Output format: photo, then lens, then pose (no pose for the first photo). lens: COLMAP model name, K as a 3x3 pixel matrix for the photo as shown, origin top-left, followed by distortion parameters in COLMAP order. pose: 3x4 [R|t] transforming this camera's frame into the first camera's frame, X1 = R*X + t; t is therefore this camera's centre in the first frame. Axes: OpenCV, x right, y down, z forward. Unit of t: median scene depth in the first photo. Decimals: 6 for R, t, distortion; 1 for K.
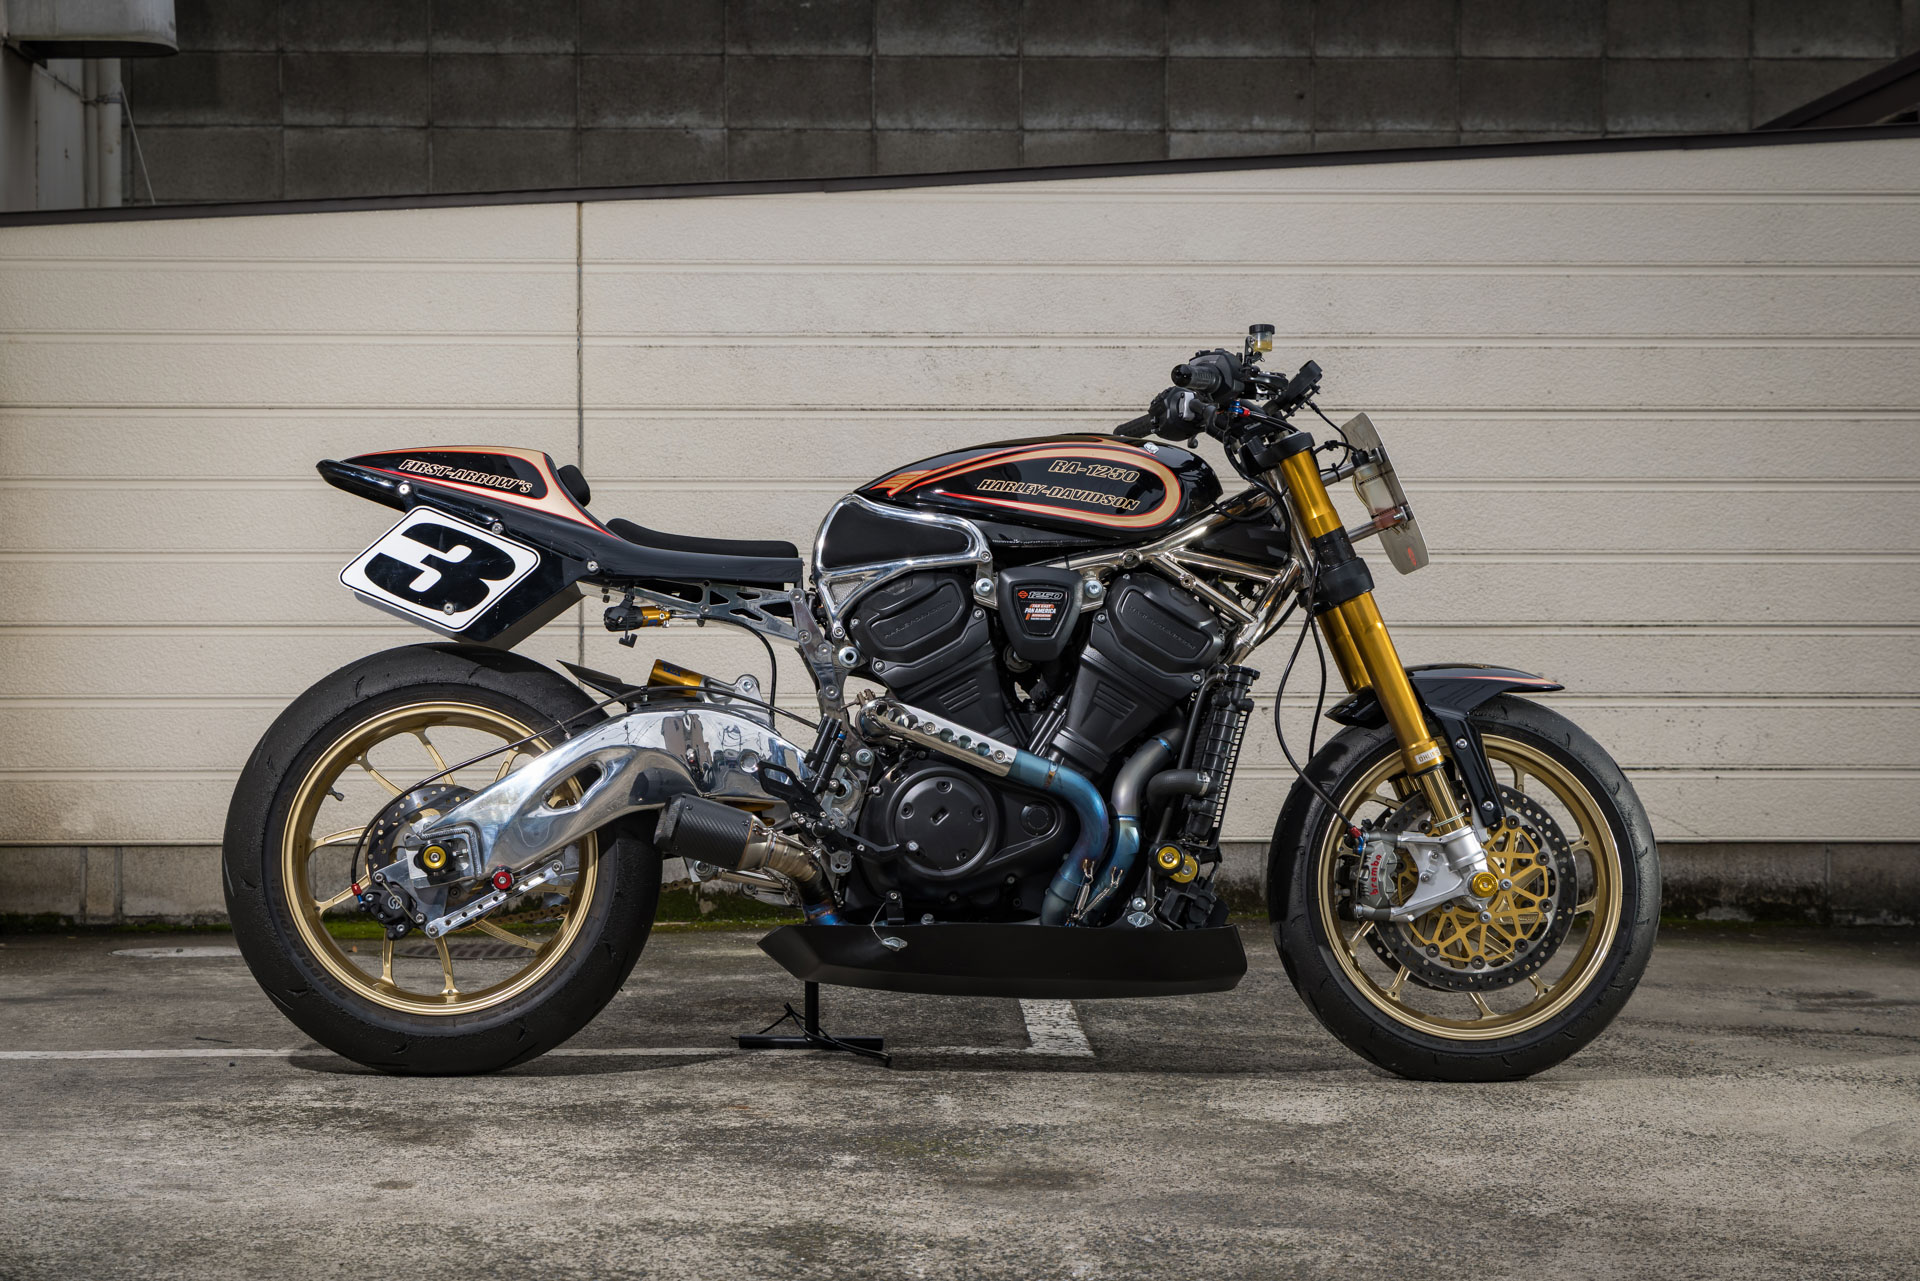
lens RADIAL K [[4239.3, 0, 972.7], [0, 4239.3, 641.2], [0, 0, 1]] dist [0.144425, 0.000000]
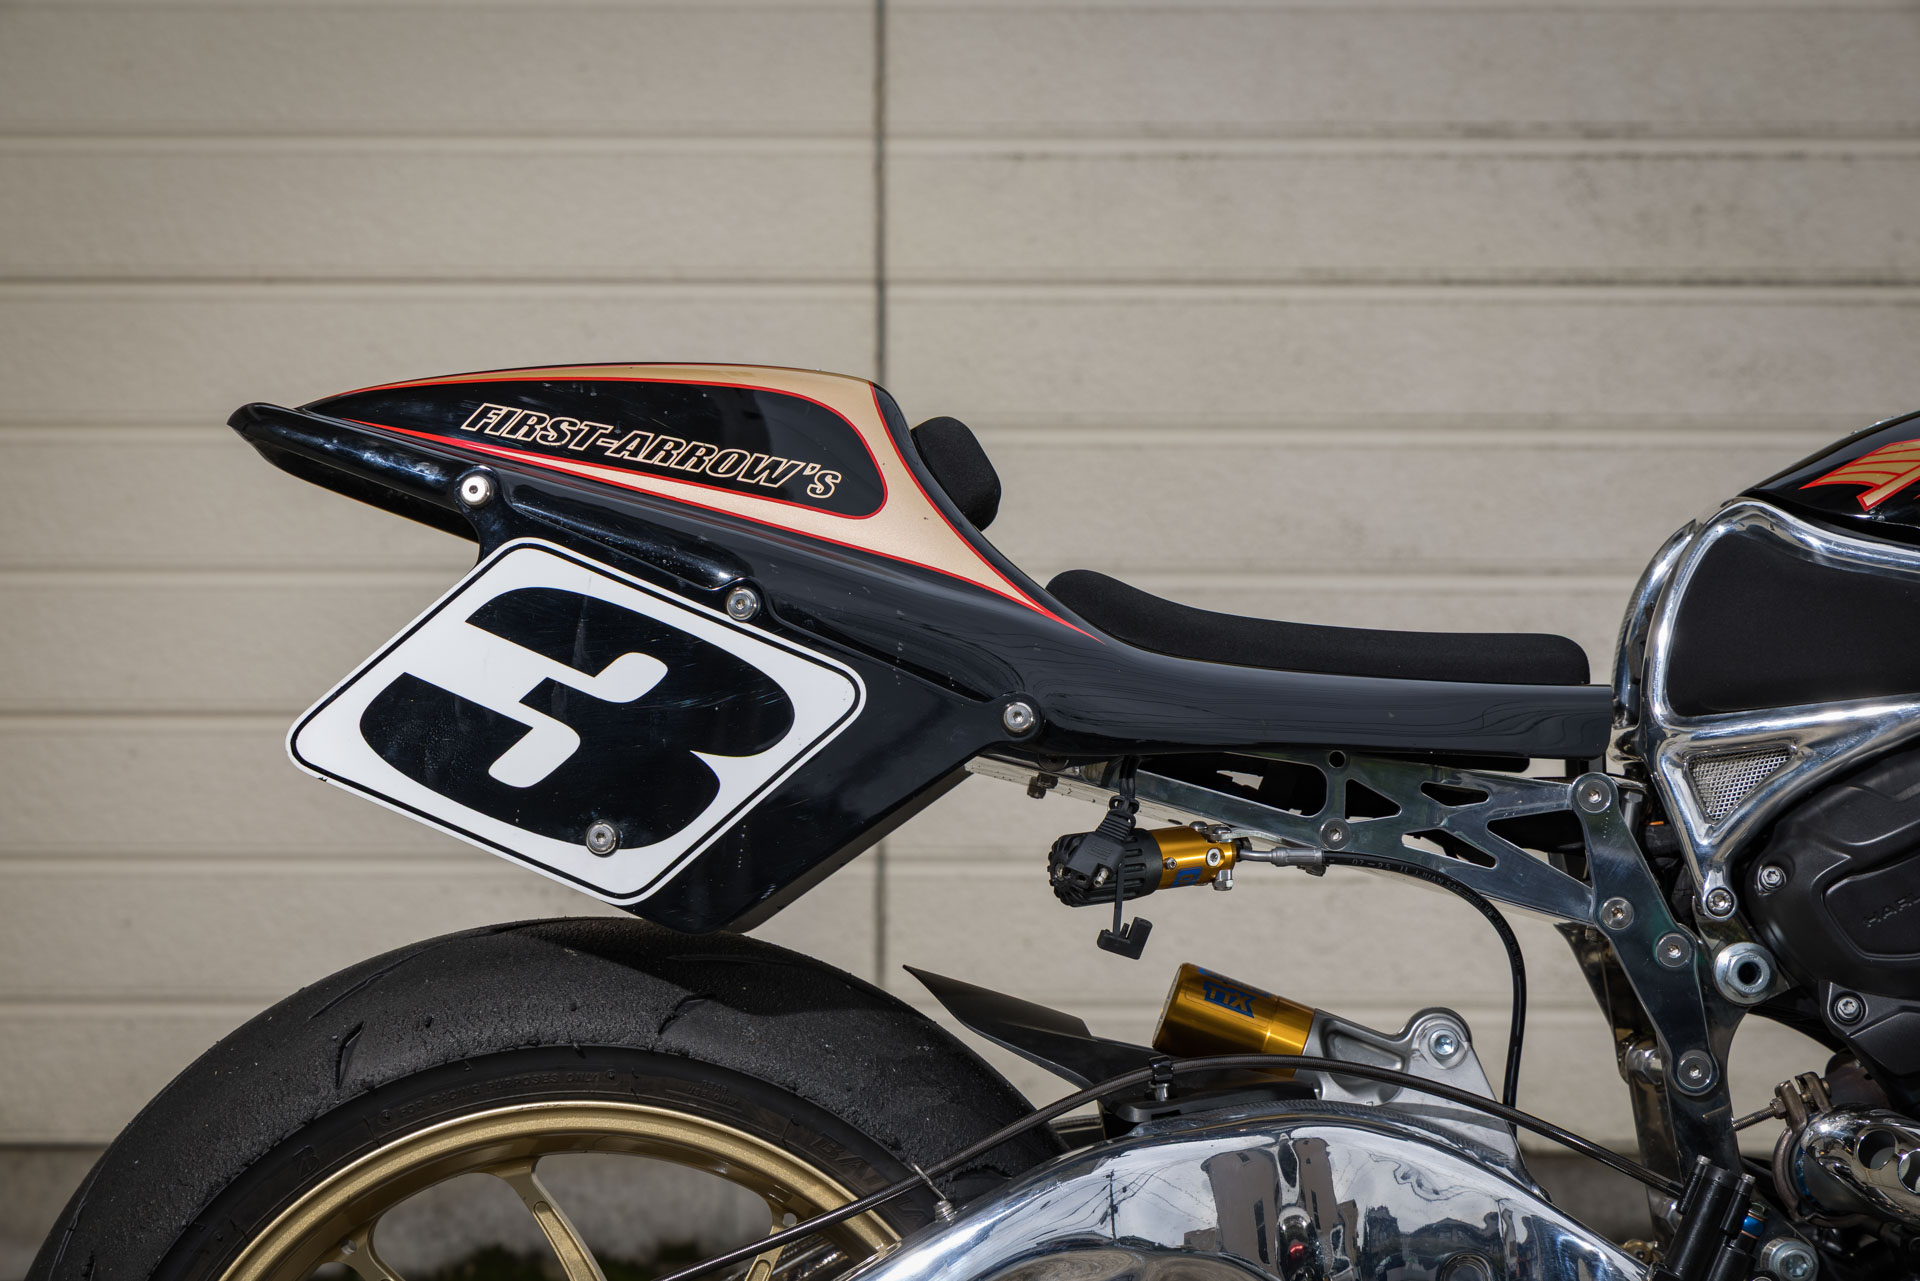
lens RADIAL K [[4820.6, 0, 968.3], [0, 4820.6, 637.2], [0, 0, 1]] dist [0.085013, 0.000000]
pose [[0.998542, 0.004178, -0.053823, -0.071448], [-0.003416, 0.999893, 0.014246, -0.029050], [0.053877, -0.014042, 0.998449, 0.601304]]
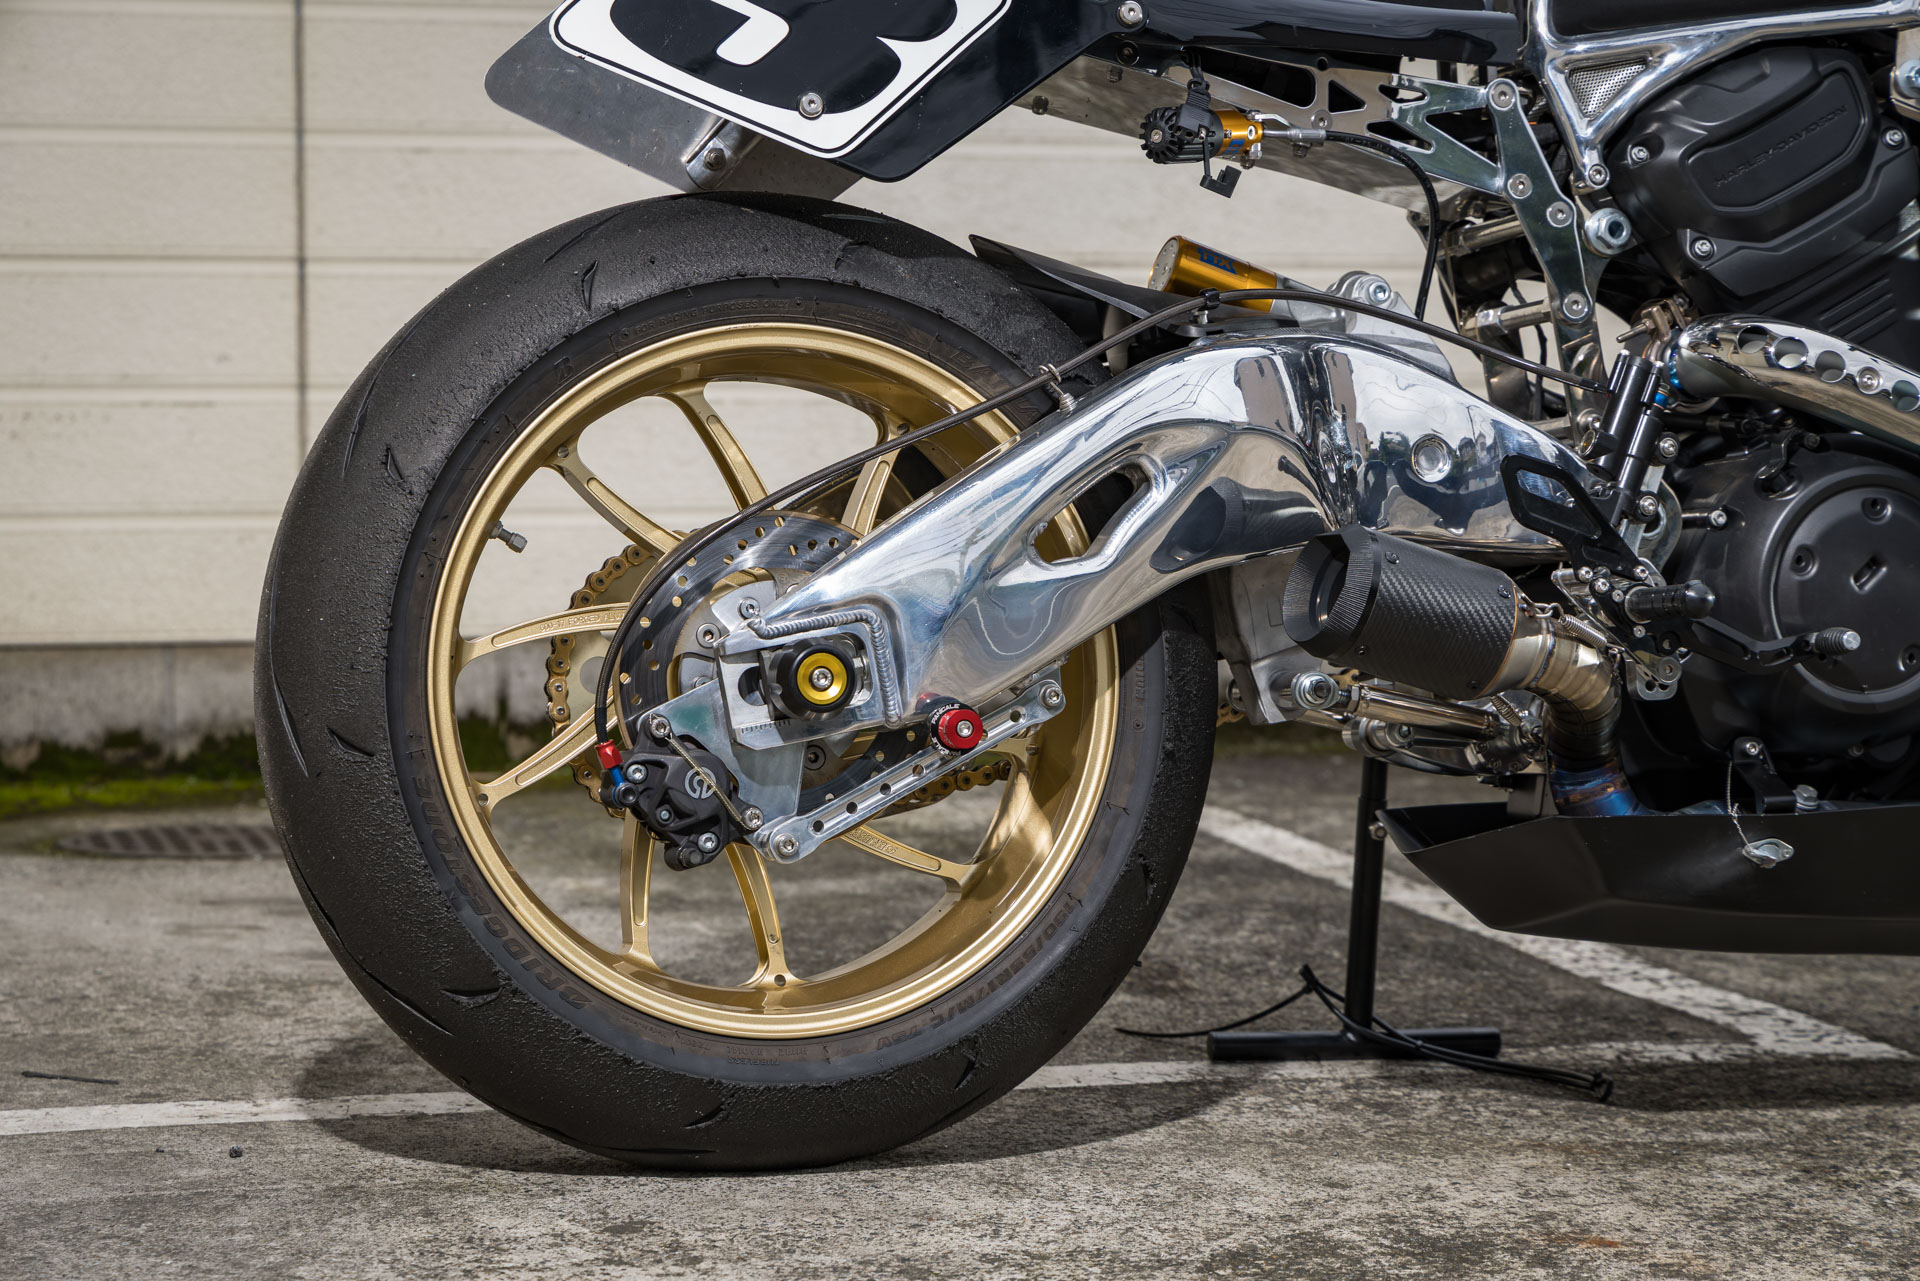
lens RADIAL K [[4578.5, 0, 959.5], [0, 4578.5, 622.6], [0, 0, 1]] dist [0.042879, 0.000000]
pose [[0.970592, -0.012345, 0.240415, -0.217576], [0.000558, 0.998797, 0.049033, 0.021766], [-0.240731, -0.047457, 0.969431, 0.531621]]
